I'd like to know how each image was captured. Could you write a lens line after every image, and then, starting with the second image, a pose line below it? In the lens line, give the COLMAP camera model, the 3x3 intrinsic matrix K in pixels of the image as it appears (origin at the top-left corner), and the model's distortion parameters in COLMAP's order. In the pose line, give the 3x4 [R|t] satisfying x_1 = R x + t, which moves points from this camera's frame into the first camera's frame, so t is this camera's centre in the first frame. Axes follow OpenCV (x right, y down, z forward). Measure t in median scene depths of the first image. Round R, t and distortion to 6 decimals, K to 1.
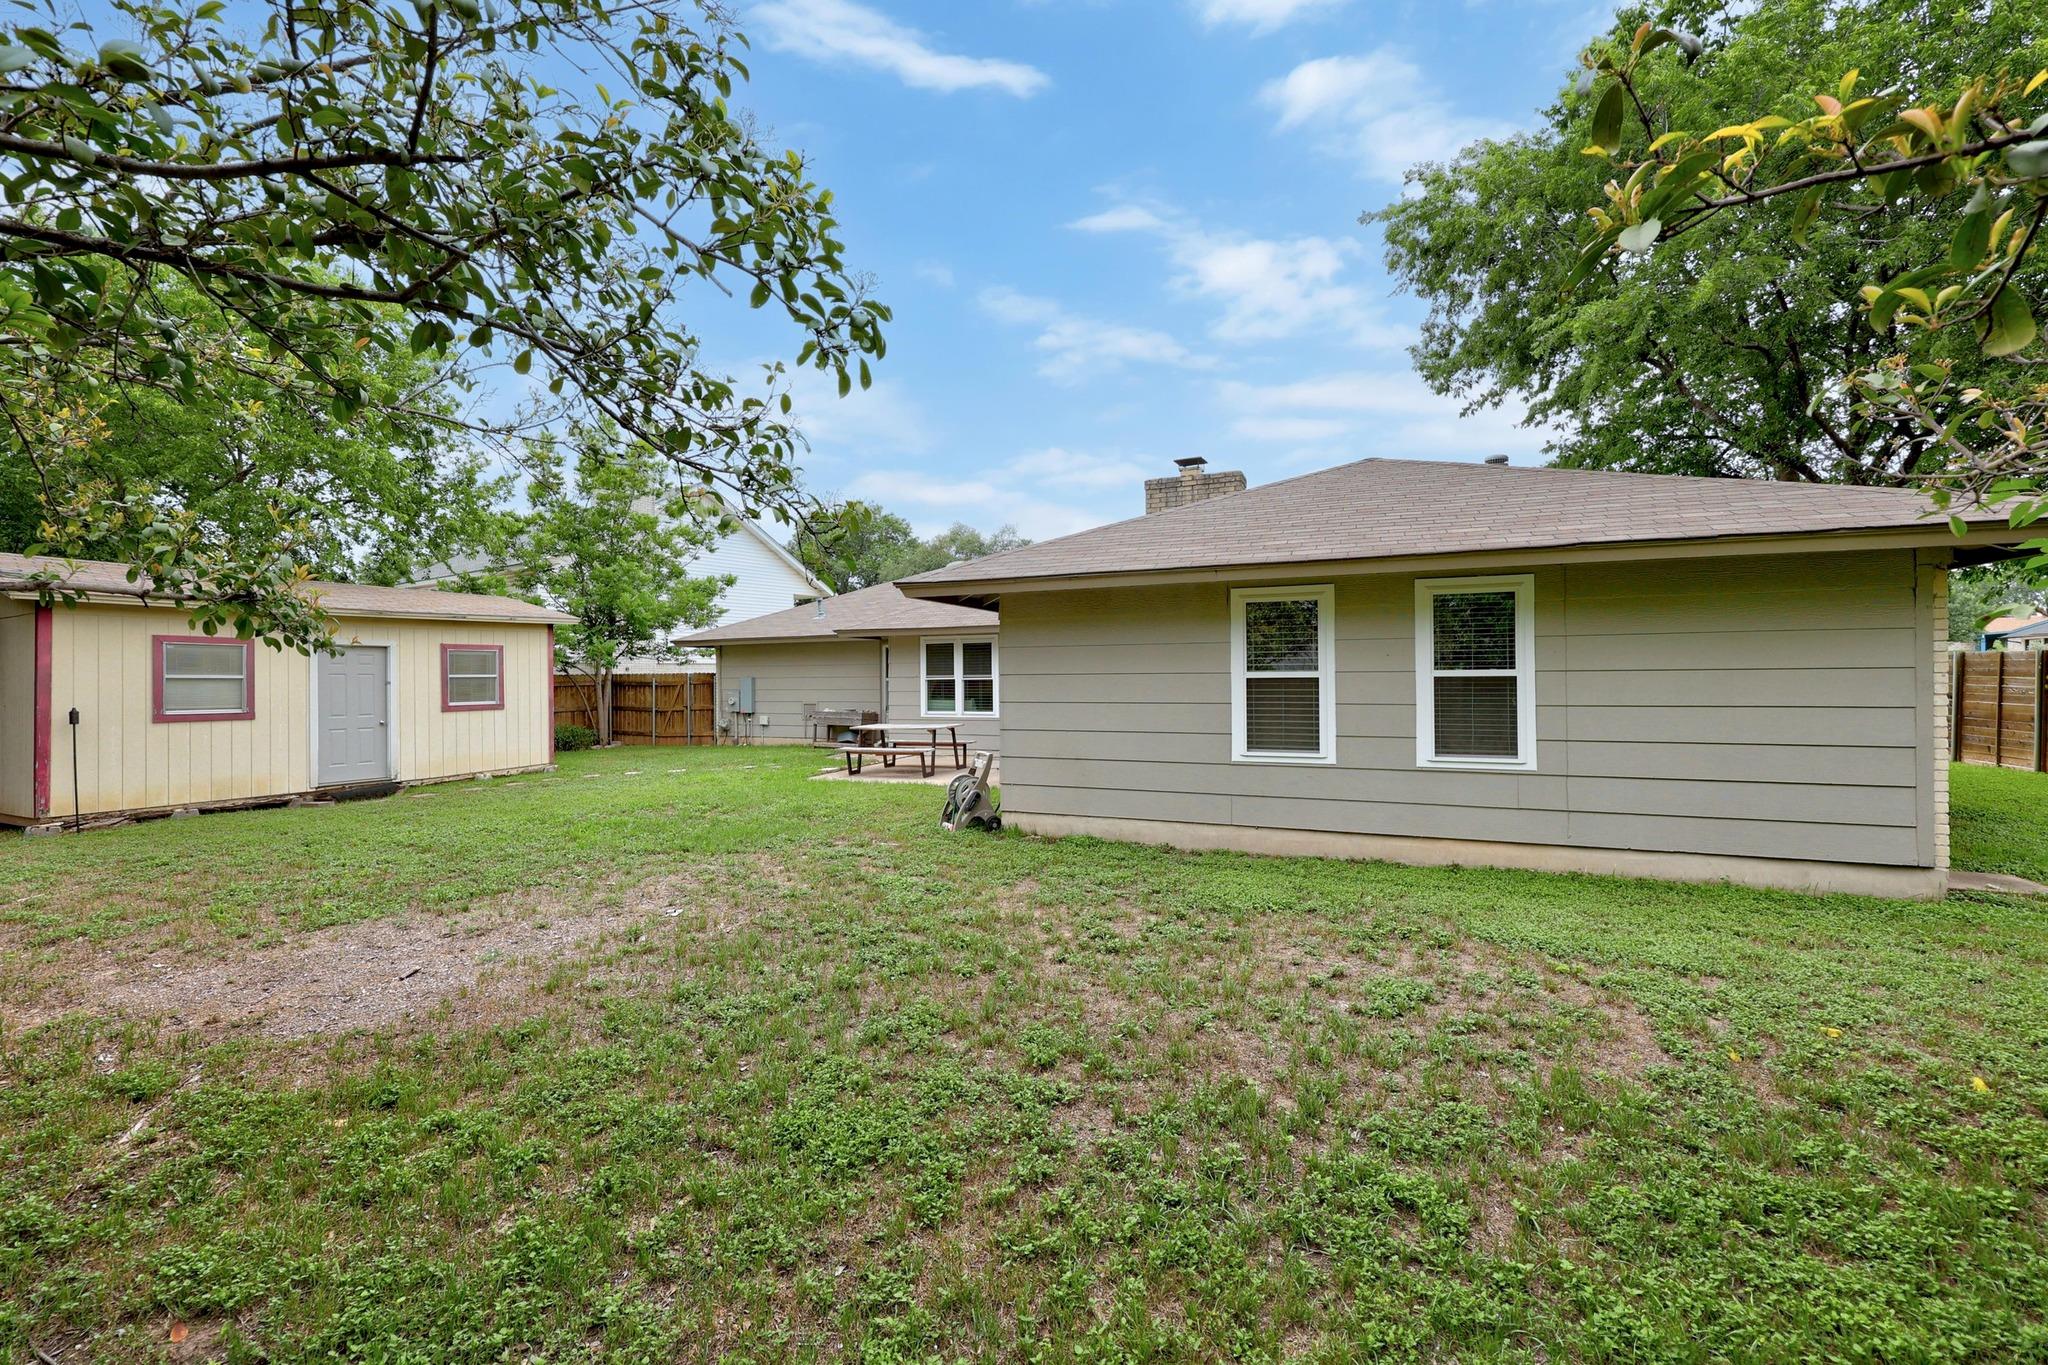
lens RADIAL K [[786.8, 0, 1061.0], [0, 786.8, 671.6], [0, 0, 1]] dist [-0.000553, -0.000034]
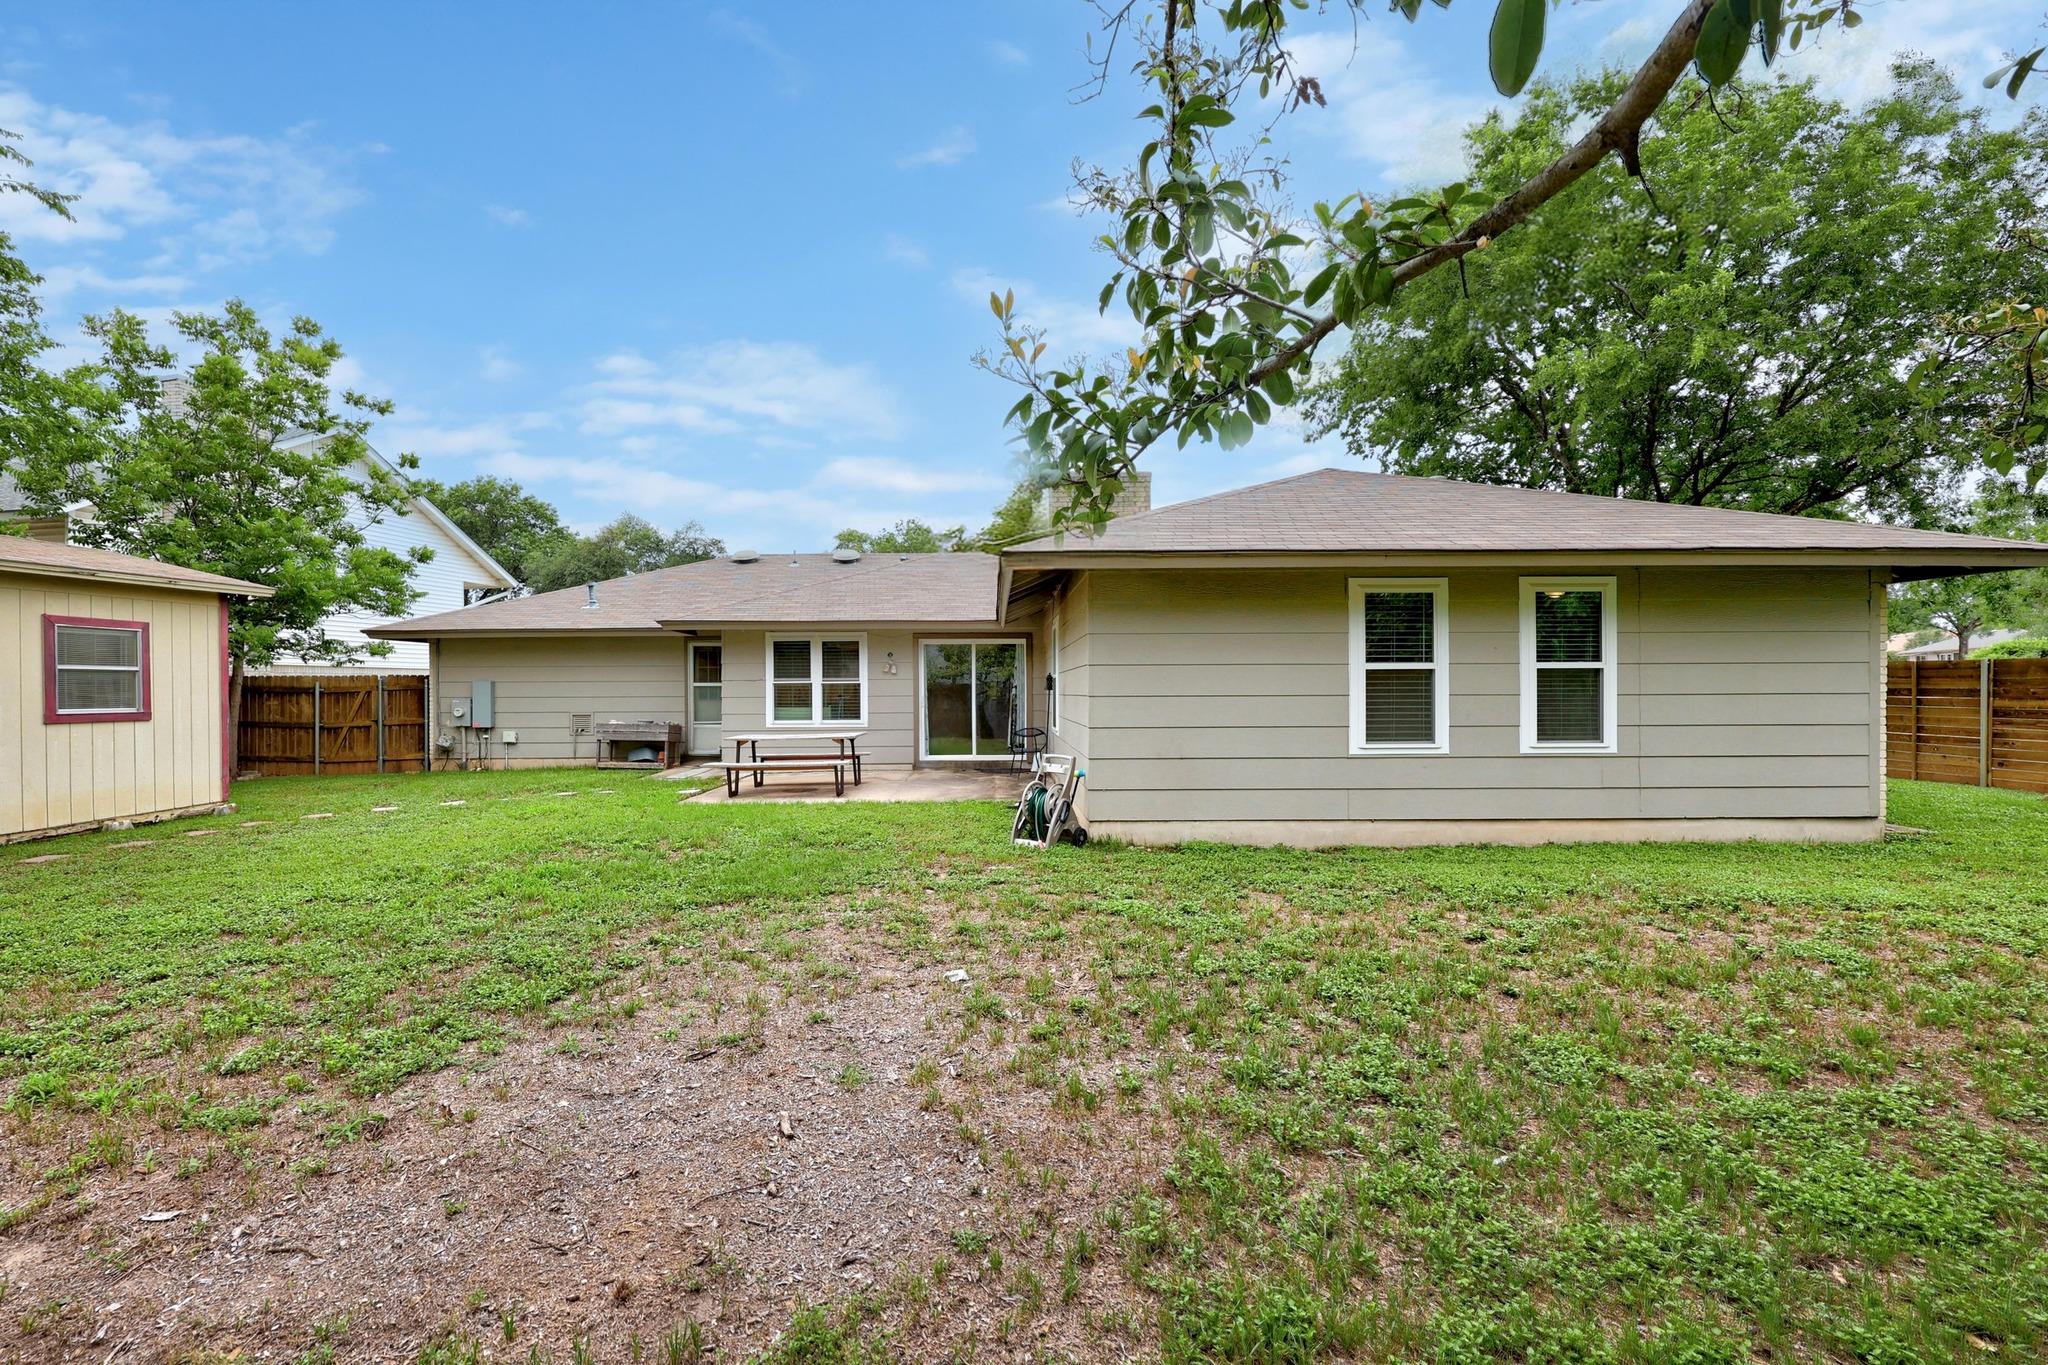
lens RADIAL K [[796.3, 0, 1019.7], [0, 796.3, 692.5], [0, 0, 1]] dist [-0.000505, -0.000191]
pose [[0.929287, 0.003068, 0.369346, -0.359319], [-0.004560, 0.999985, 0.003167, 0.024062], [-0.369330, -0.004627, 0.929287, 0.157420]]
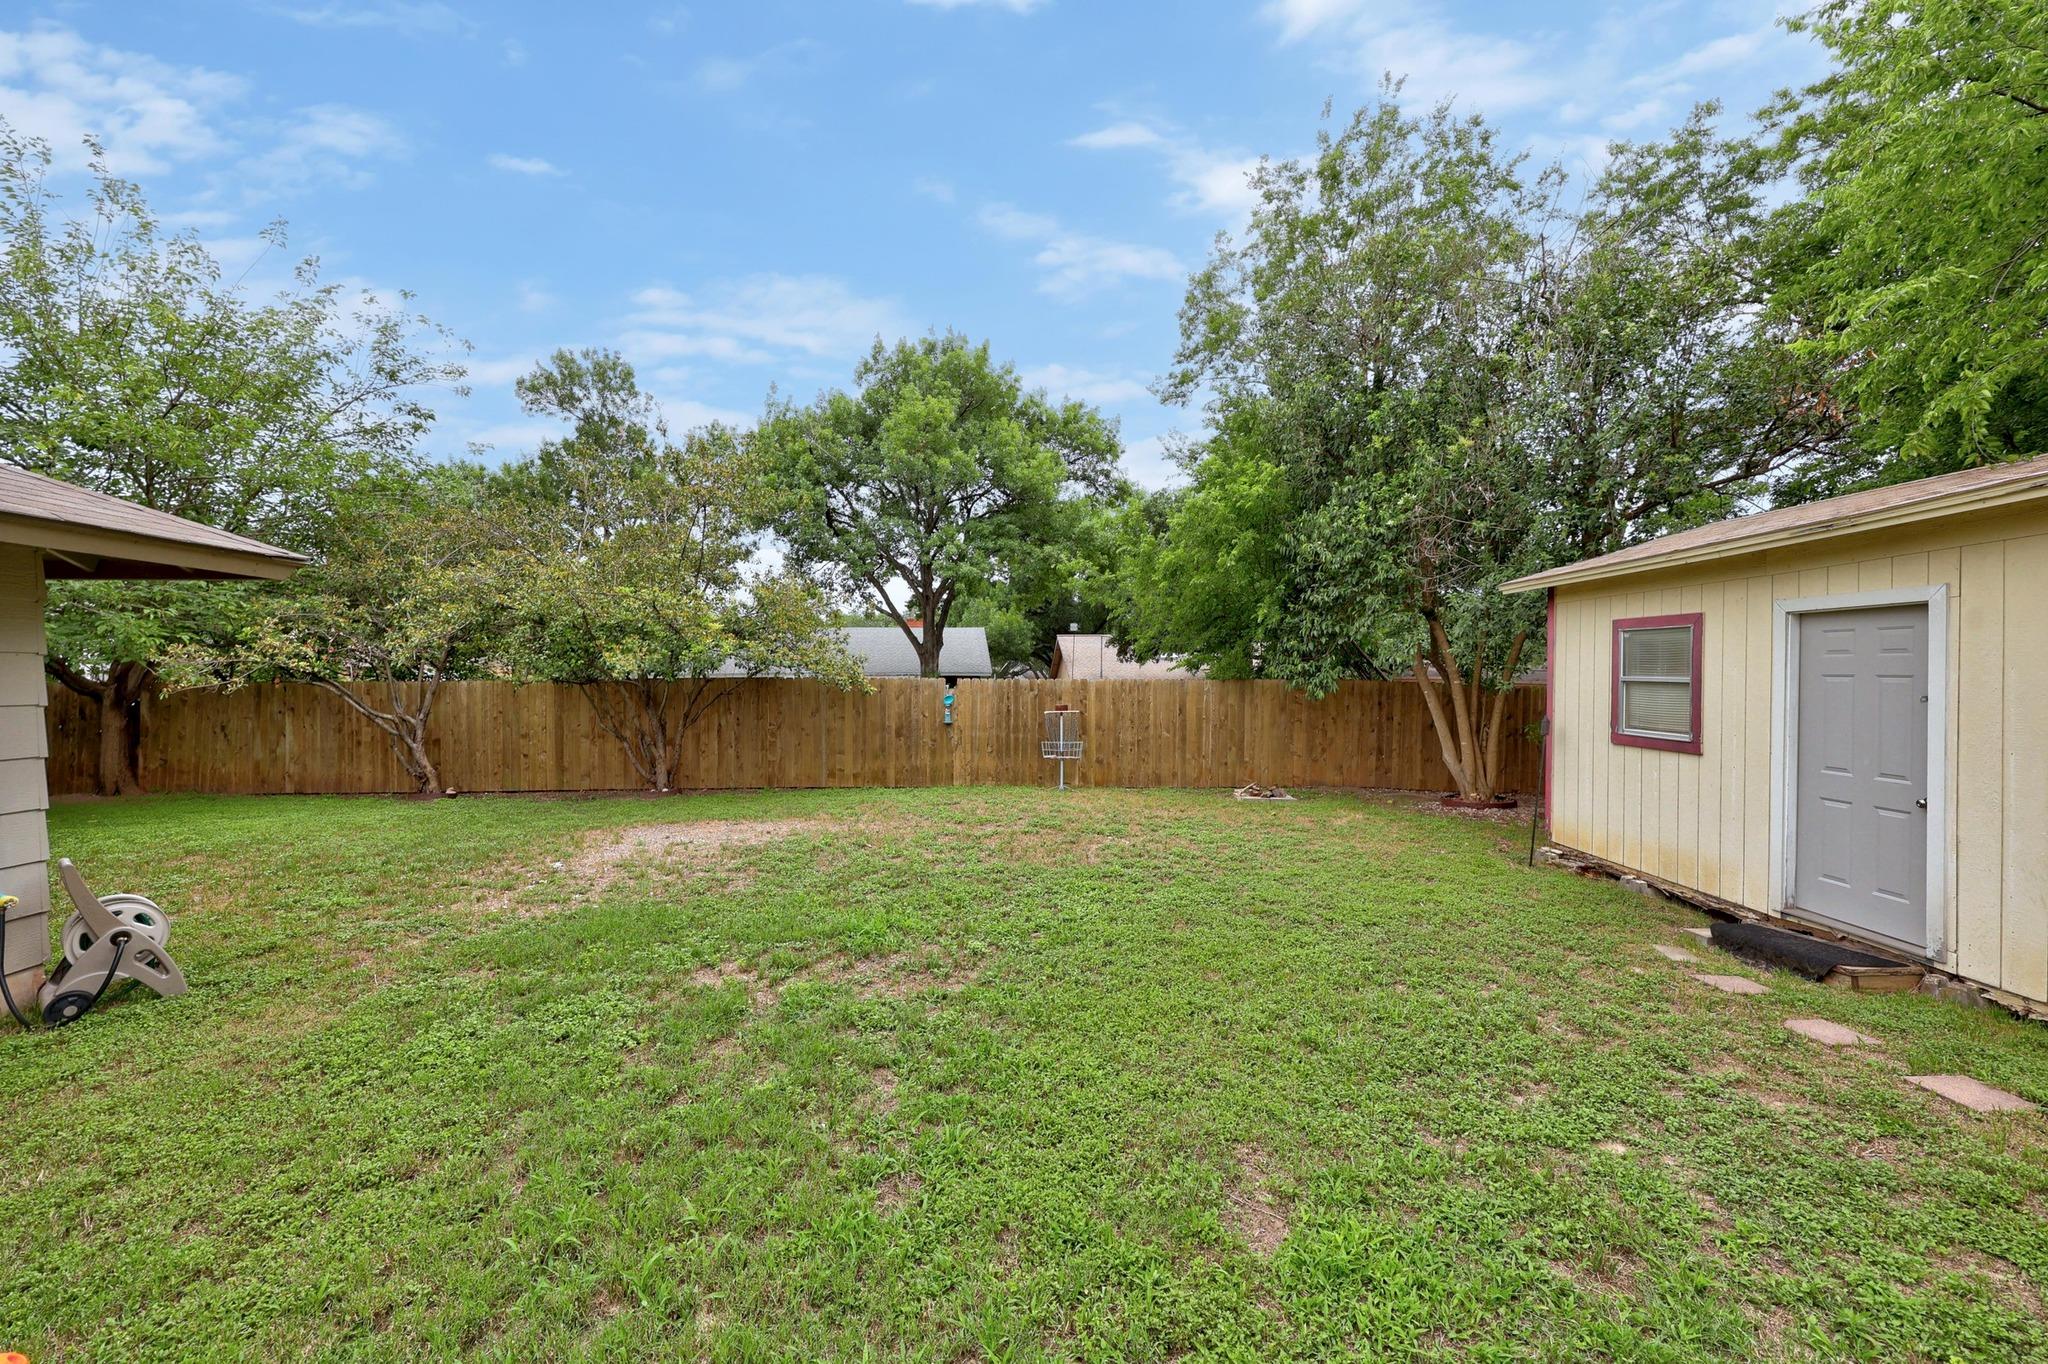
lens RADIAL K [[826.3, 0, 1024.0], [0, 826.3, 682.0], [0, 0, 1]] dist [0.000196, -0.000025]
pose [[-0.923718, 0.019611, -0.382571, -0.345045], [0.016480, 0.999799, 0.011460, -0.006589], [0.382718, 0.004281, -0.923855, 1.339458]]
